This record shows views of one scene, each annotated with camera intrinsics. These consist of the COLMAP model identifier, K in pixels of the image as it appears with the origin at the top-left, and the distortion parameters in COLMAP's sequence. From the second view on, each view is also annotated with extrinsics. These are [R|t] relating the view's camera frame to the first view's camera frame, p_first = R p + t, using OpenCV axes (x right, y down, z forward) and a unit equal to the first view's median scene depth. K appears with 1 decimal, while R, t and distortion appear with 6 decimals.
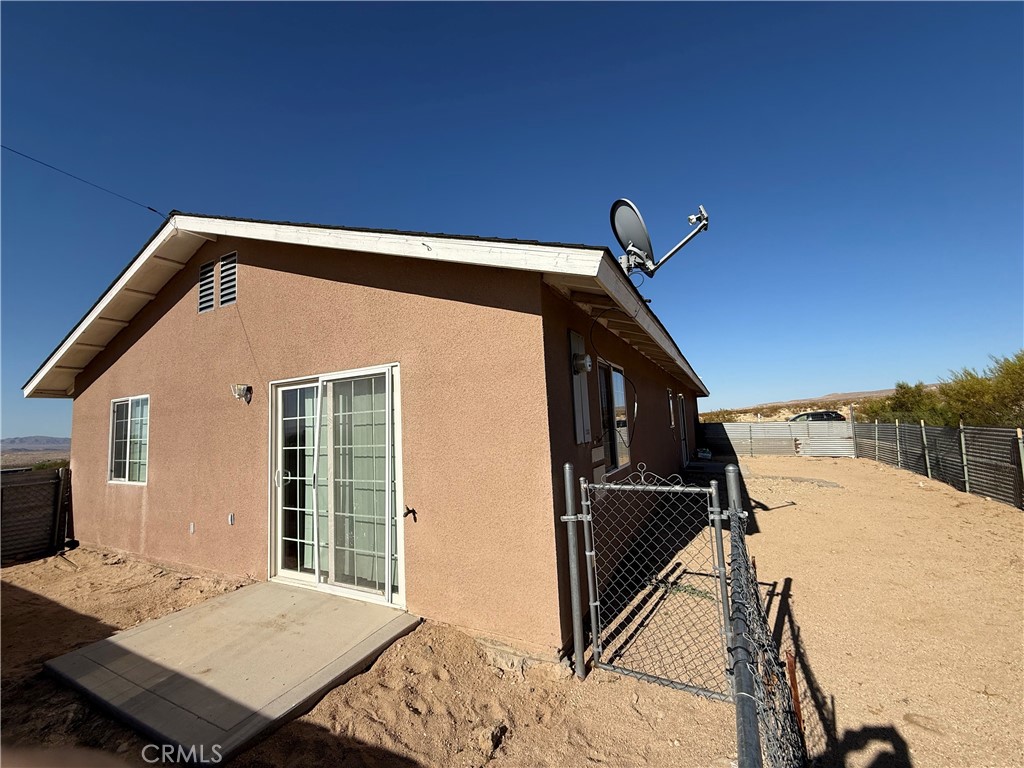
lens RADIAL K [[407.8, 0, 507.4], [0, 407.8, 384.8], [0, 0, 1]] dist [-0.001524, 0.000775]
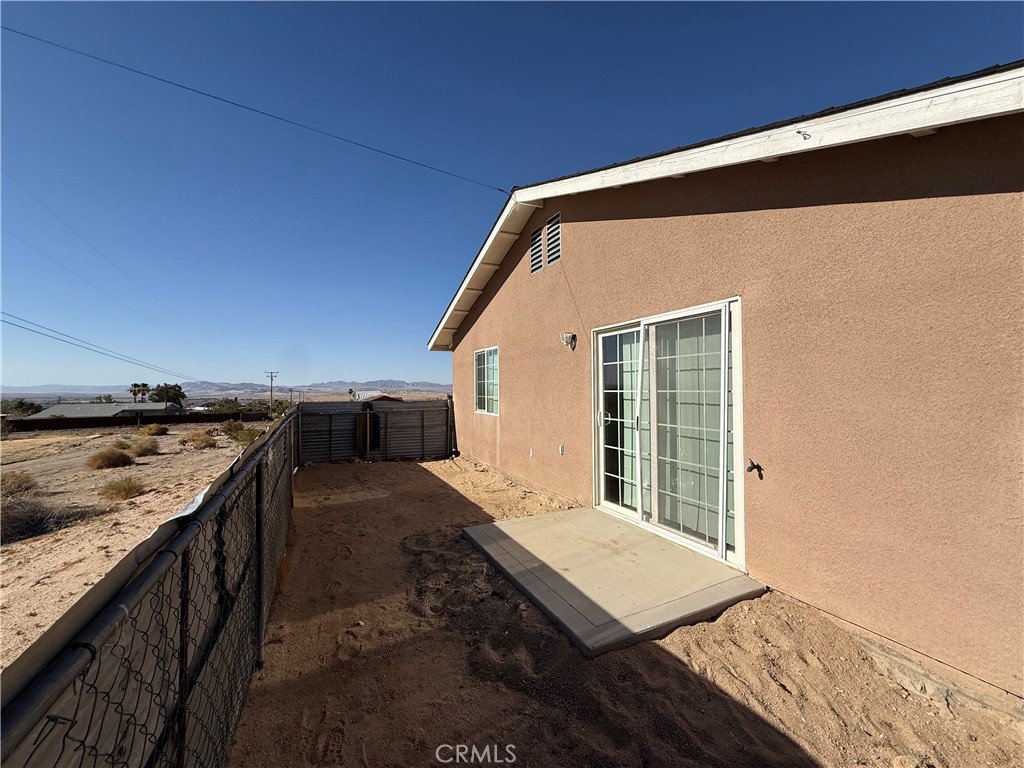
lens RADIAL K [[407.8, 0, 509.2], [0, 407.8, 384.1], [0, 0, 1]] dist [-0.001524, 0.000775]
pose [[0.796601, 0.036488, -0.603403, -0.120236], [0.027228, 0.994998, 0.096113, 0.031901], [0.603892, -0.092994, 0.791623, 0.006145]]
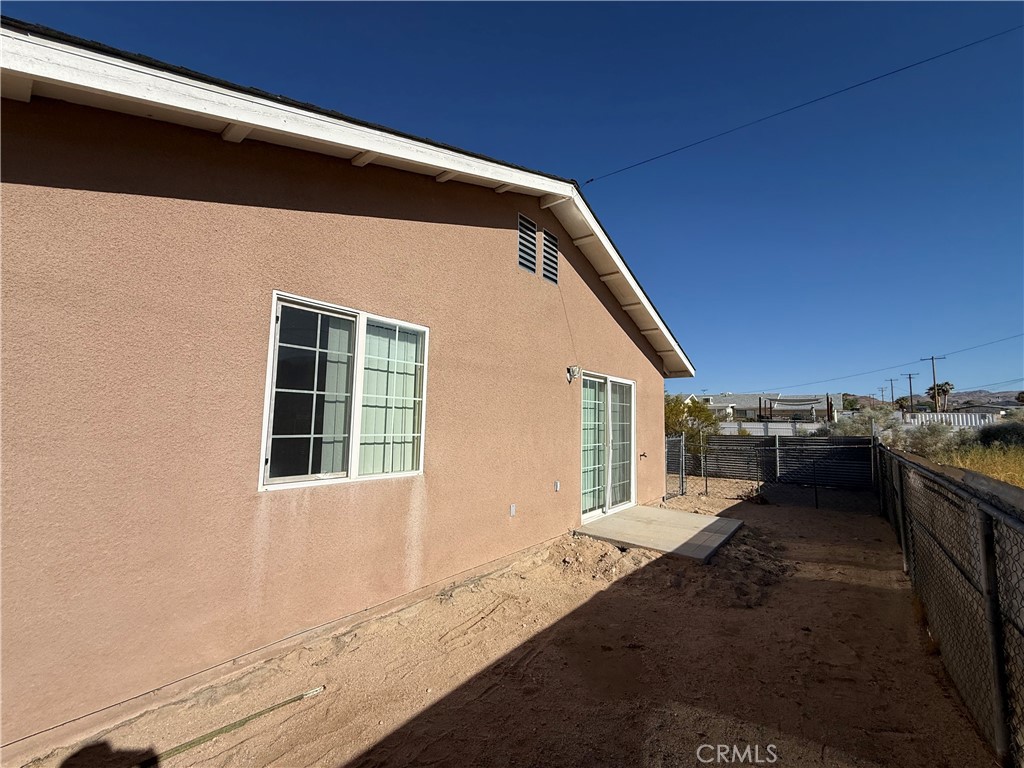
lens RADIAL K [[407.8, 0, 516.5], [0, 407.8, 382.2], [0, 0, 1]] dist [-0.001524, 0.000775]
pose [[0.188991, 0.148423, 0.970697, -2.155672], [-0.119535, 0.984637, -0.127281, 0.251426], [-0.974676, -0.091978, 0.203829, 1.099050]]
